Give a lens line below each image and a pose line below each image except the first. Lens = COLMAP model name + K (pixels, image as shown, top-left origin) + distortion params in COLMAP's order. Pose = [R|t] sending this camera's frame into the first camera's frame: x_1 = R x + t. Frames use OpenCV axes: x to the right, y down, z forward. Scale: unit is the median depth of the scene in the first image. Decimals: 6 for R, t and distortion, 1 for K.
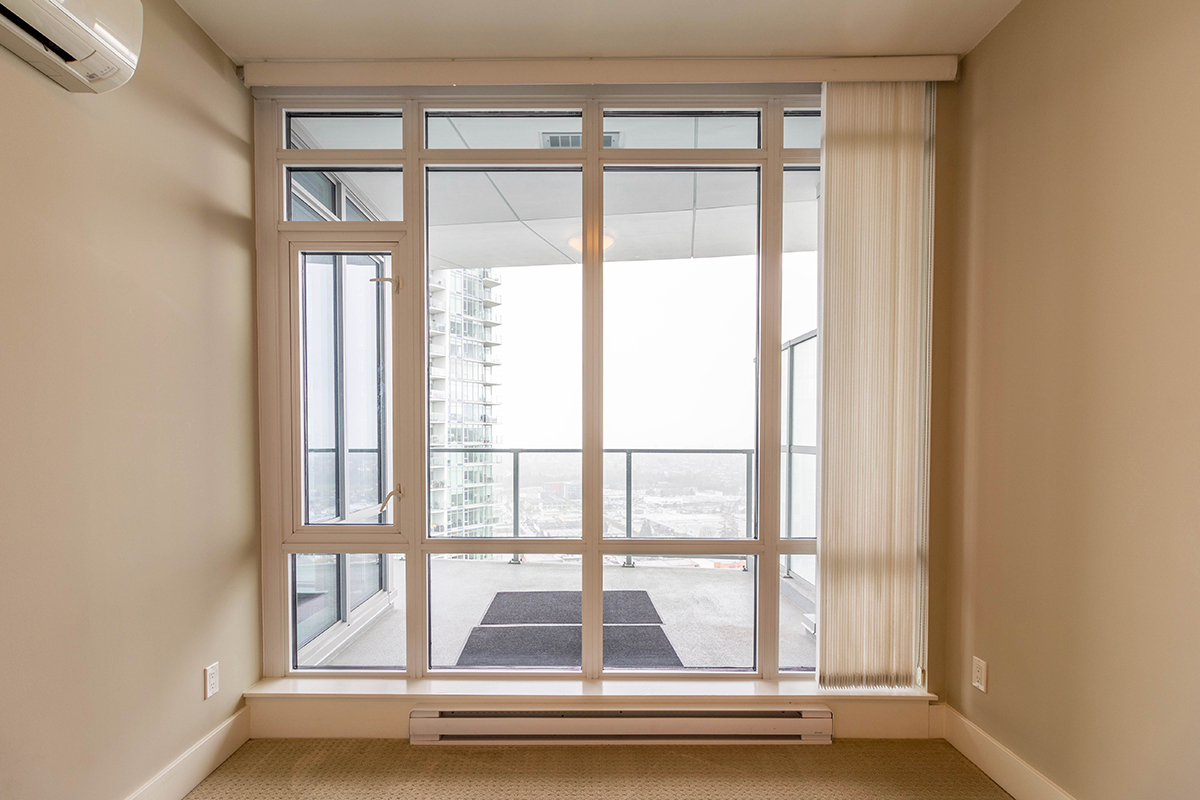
lens RADIAL K [[593.5, 0, 596.9], [0, 593.5, 453.0], [0, 0, 1]] dist [0.013743, 0.000082]
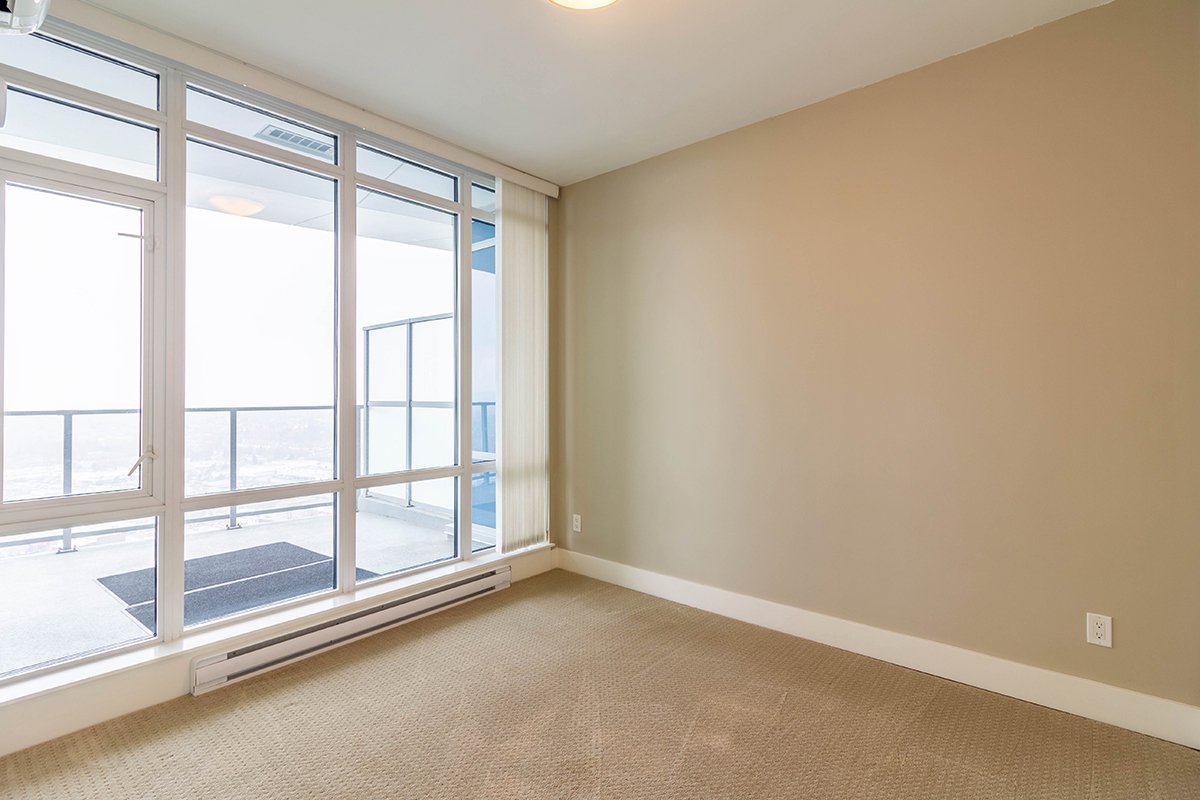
lens RADIAL K [[568.9, 0, 610.5], [0, 568.9, 388.9], [0, 0, 1]] dist [0.002364, 0.000718]
pose [[0.634927, 0.002769, 0.772567, -0.600282], [0.025205, 0.999387, -0.024296, 0.001367], [-0.772161, 0.034899, 0.634468, -0.189148]]
